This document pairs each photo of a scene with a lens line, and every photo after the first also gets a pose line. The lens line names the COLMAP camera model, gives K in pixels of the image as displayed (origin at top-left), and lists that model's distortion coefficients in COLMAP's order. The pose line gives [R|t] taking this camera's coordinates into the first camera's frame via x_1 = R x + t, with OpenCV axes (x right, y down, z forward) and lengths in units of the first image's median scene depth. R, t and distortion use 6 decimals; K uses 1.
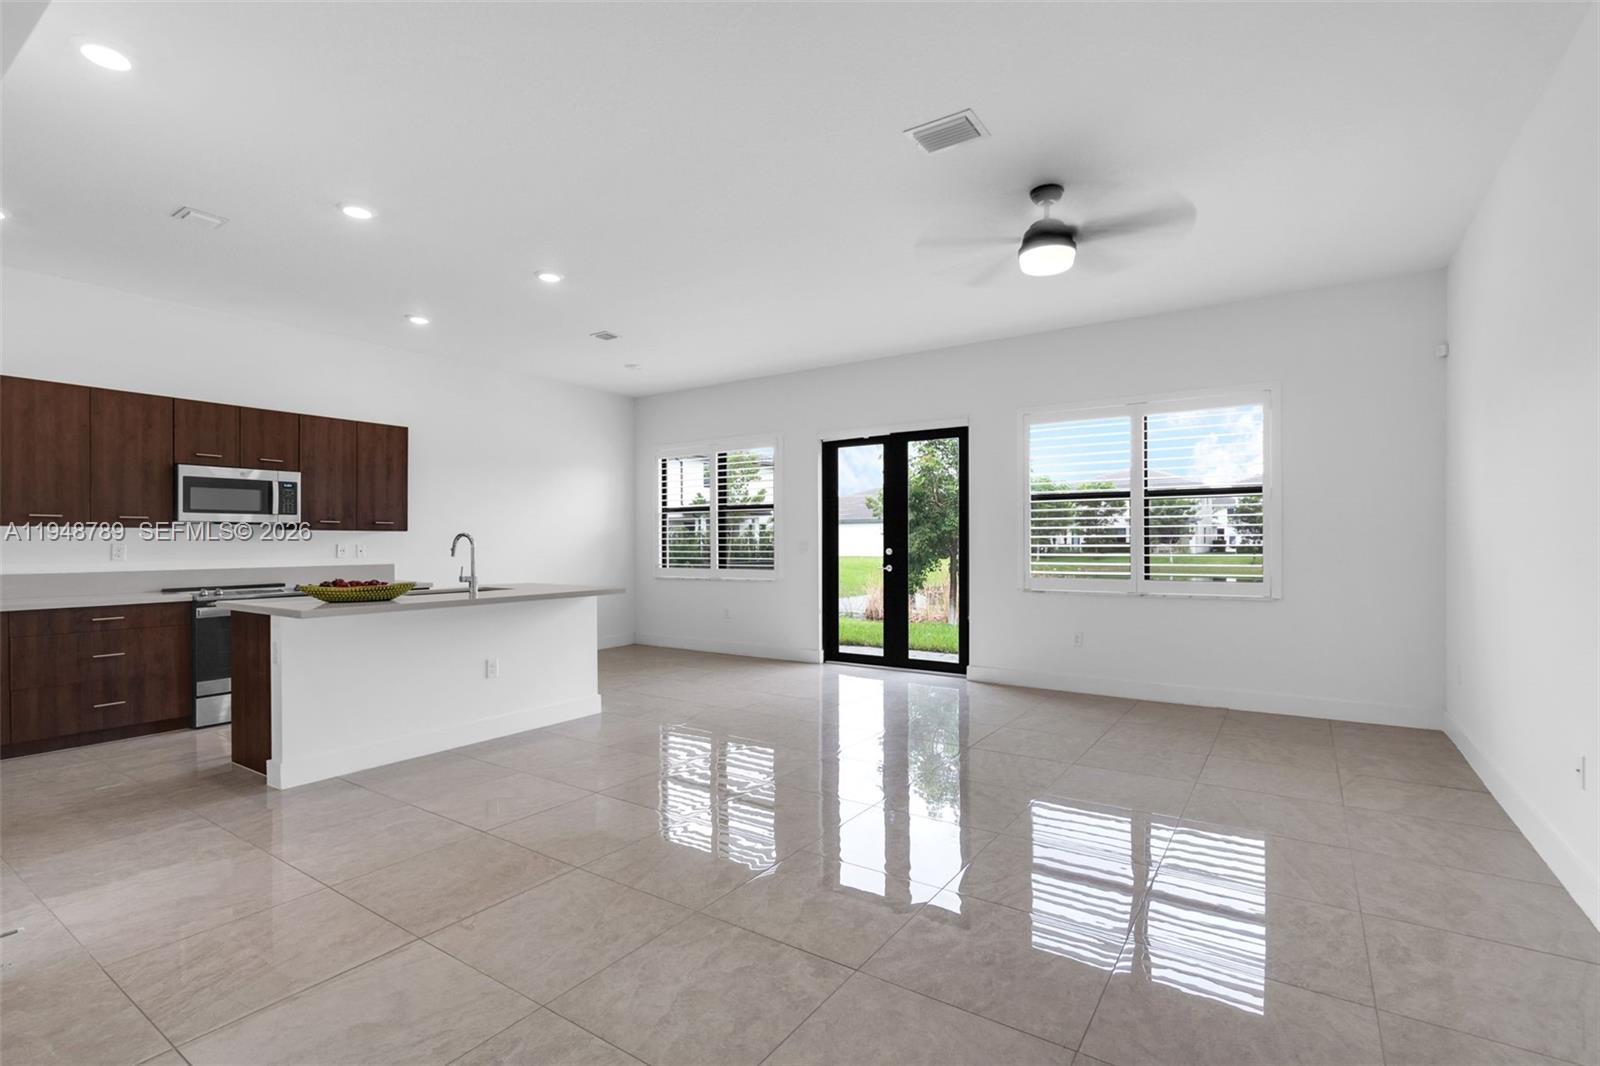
lens RADIAL K [[729.8, 0, 800.0], [0, 729.8, 533.0], [0, 0, 1]] dist [-0.019559, 0.000224]
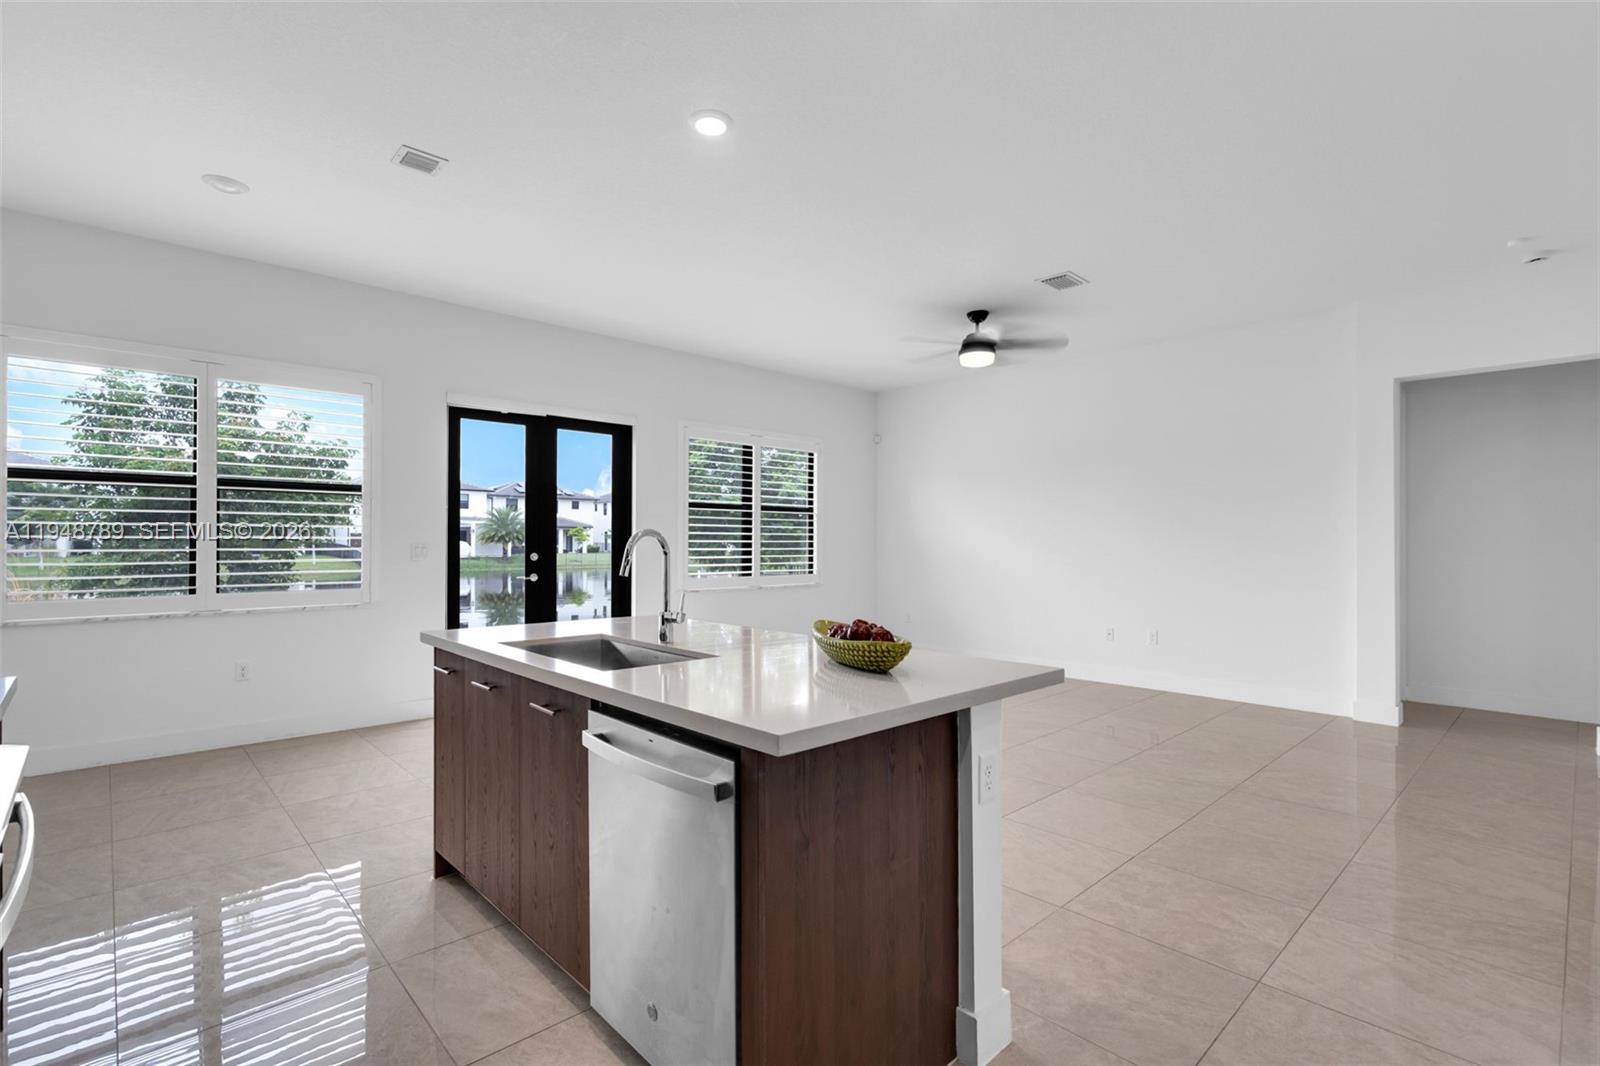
lens RADIAL K [[751.1, 0, 800.0], [0, 751.1, 533.0], [0, 0, 1]] dist [-0.001165, -0.000377]
pose [[0.222499, 0.015534, 0.974809, -0.677737], [-0.018574, 0.999759, -0.011692, 0.002969], [-0.974756, -0.015505, 0.222734, 0.547735]]
